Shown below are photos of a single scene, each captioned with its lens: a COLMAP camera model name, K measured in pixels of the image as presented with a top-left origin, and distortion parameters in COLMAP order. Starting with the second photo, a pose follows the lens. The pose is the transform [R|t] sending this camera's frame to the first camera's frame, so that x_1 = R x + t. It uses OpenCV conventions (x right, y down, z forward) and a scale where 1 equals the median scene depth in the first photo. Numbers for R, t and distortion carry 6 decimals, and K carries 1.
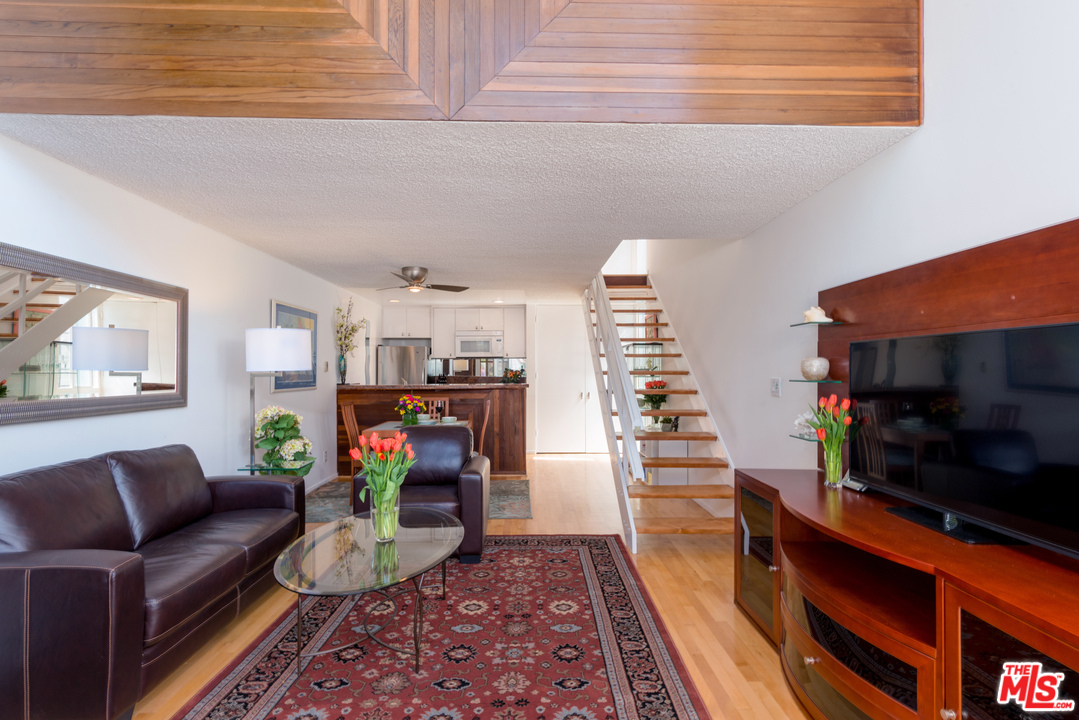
lens RADIAL K [[534.7, 0, 539.5], [0, 534.7, 363.3], [0, 0, 1]] dist [0.002315, 0.000177]
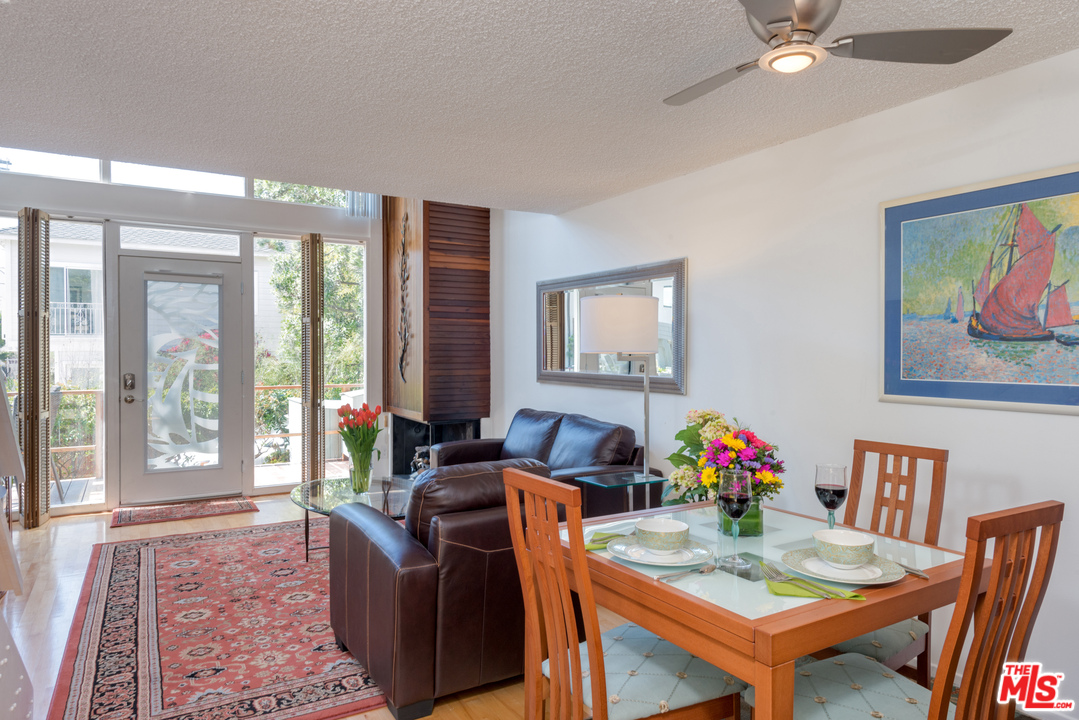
lens RADIAL K [[681.9, 0, 539.1], [0, 681.9, 361.0], [0, 0, 1]] dist [0.000256, 0.001974]
pose [[-0.869167, 0.007036, -0.494468, 0.102025], [0.005514, 0.999975, 0.004537, 0.025176], [0.494487, 0.001217, -0.869184, 2.236607]]
